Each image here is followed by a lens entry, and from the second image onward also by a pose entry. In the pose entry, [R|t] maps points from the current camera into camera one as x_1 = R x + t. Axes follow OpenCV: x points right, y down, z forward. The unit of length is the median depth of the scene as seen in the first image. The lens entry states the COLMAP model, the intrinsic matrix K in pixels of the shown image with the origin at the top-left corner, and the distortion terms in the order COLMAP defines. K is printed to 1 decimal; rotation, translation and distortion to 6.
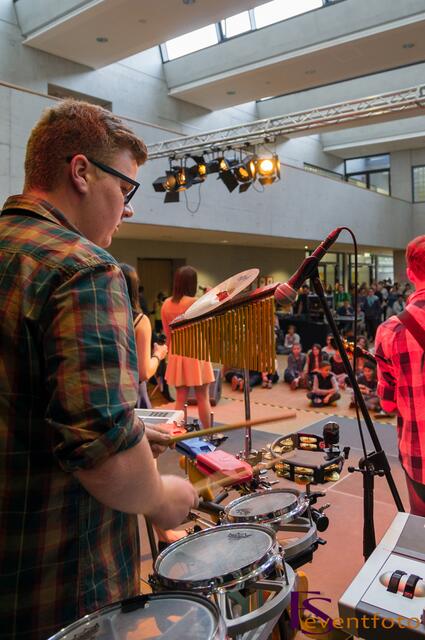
lens RADIAL K [[542.2, 0, 237.6], [0, 542.2, 280.9], [0, 0, 1]] dist [-0.101085, 0.005081]
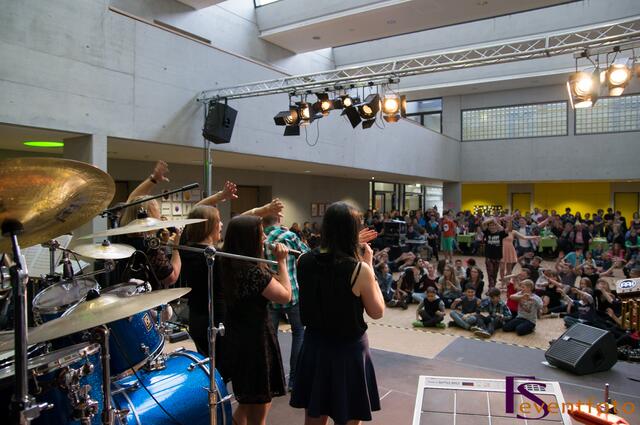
lens RADIAL K [[462.6, 0, 319.2], [0, 462.6, 214.5], [0, 0, 1]] dist [-0.081614, 0.005074]
pose [[0.996444, 0.015087, 0.082898, -0.156829], [-0.016947, 0.999619, 0.021775, -0.011035], [-0.082538, -0.023102, 0.996320, 0.090197]]
